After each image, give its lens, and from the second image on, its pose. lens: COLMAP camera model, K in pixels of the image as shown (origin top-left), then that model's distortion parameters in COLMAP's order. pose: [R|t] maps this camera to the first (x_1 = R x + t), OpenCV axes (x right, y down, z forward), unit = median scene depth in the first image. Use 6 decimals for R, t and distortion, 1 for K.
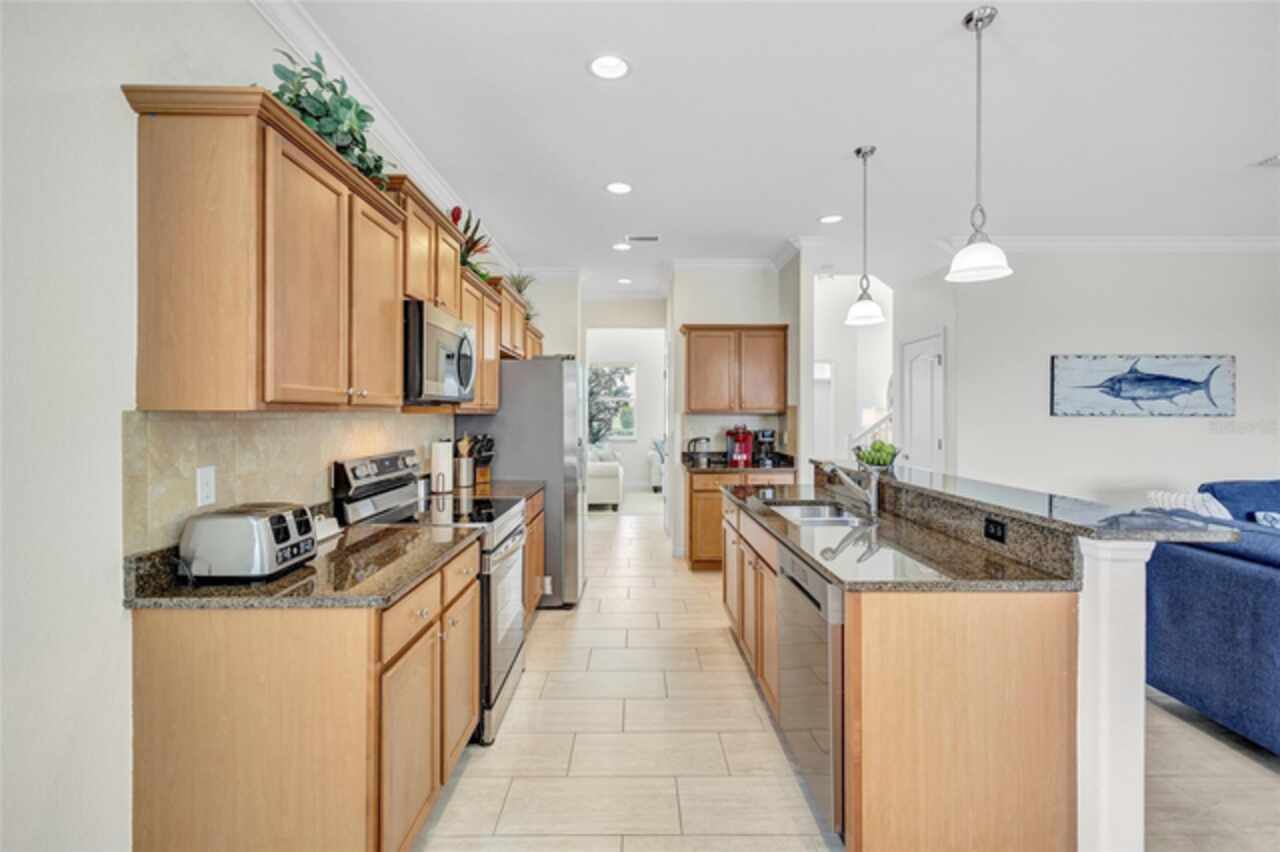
lens RADIAL K [[590.4, 0, 635.8], [0, 590.4, 413.4], [0, 0, 1]] dist [0.002190, 0.000071]
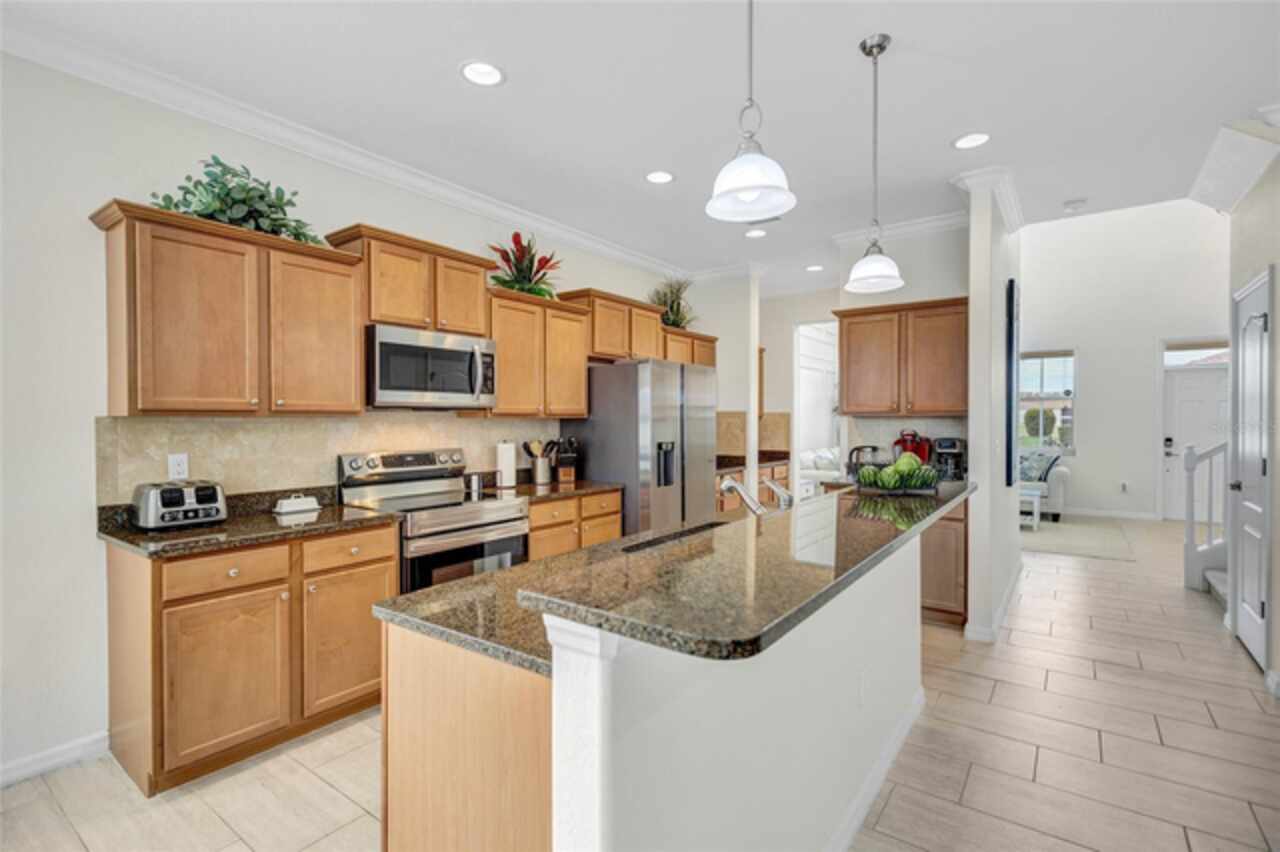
lens RADIAL K [[587.0, 0, 640.0], [0, 587.0, 426.0], [0, 0, 1]] dist [0.002705, 0.000273]
pose [[0.807326, 0.002378, -0.590102, 0.458044], [0.004817, 0.999932, 0.010619, 0.004072], [0.590087, -0.011416, 0.807259, 0.202769]]
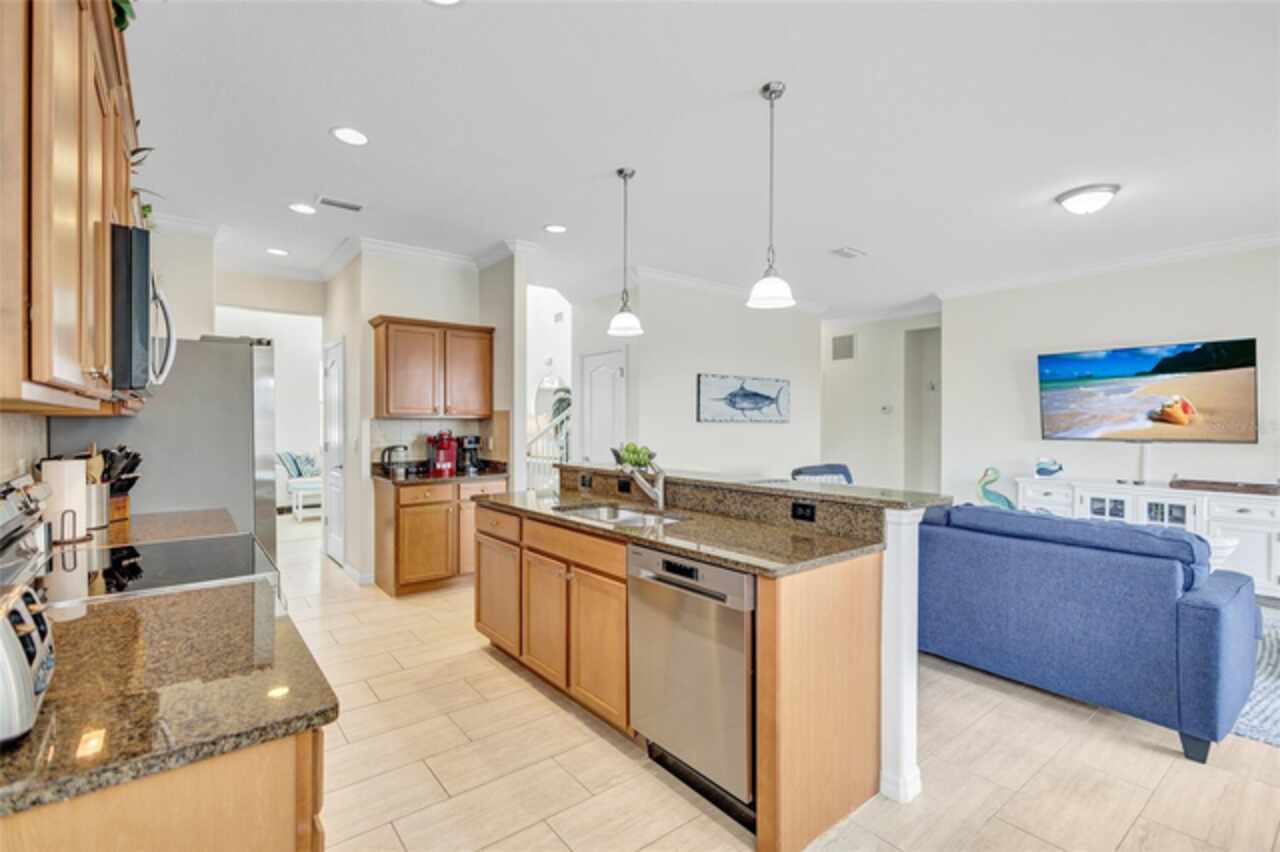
lens RADIAL K [[587.0, 0, 640.0], [0, 587.0, 426.0], [0, 0, 1]] dist [0.002705, 0.000273]
pose [[0.787511, -0.001509, 0.616299, -0.195606], [-0.004304, 0.999959, 0.007947, 0.004420], [-0.616286, -0.008911, 0.787472, 0.113460]]
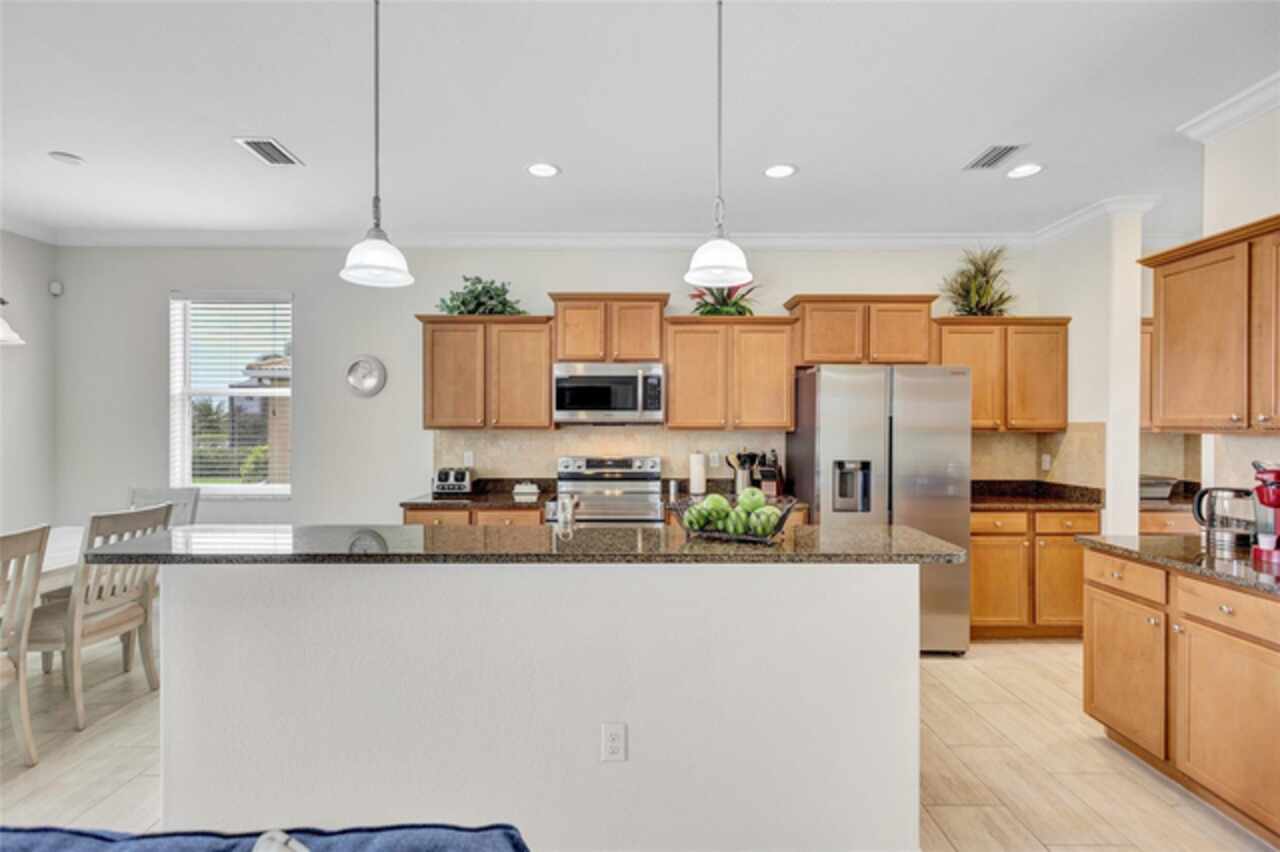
lens RADIAL K [[557.9, 0, 640.0], [0, 557.9, 426.0], [0, 0, 1]] dist [0.001422, 0.000175]
pose [[0.012629, -0.004901, -0.999908, 0.707554], [-0.000067, 0.999988, -0.004902, -0.003702], [0.999920, 0.000129, 0.012629, 0.712124]]
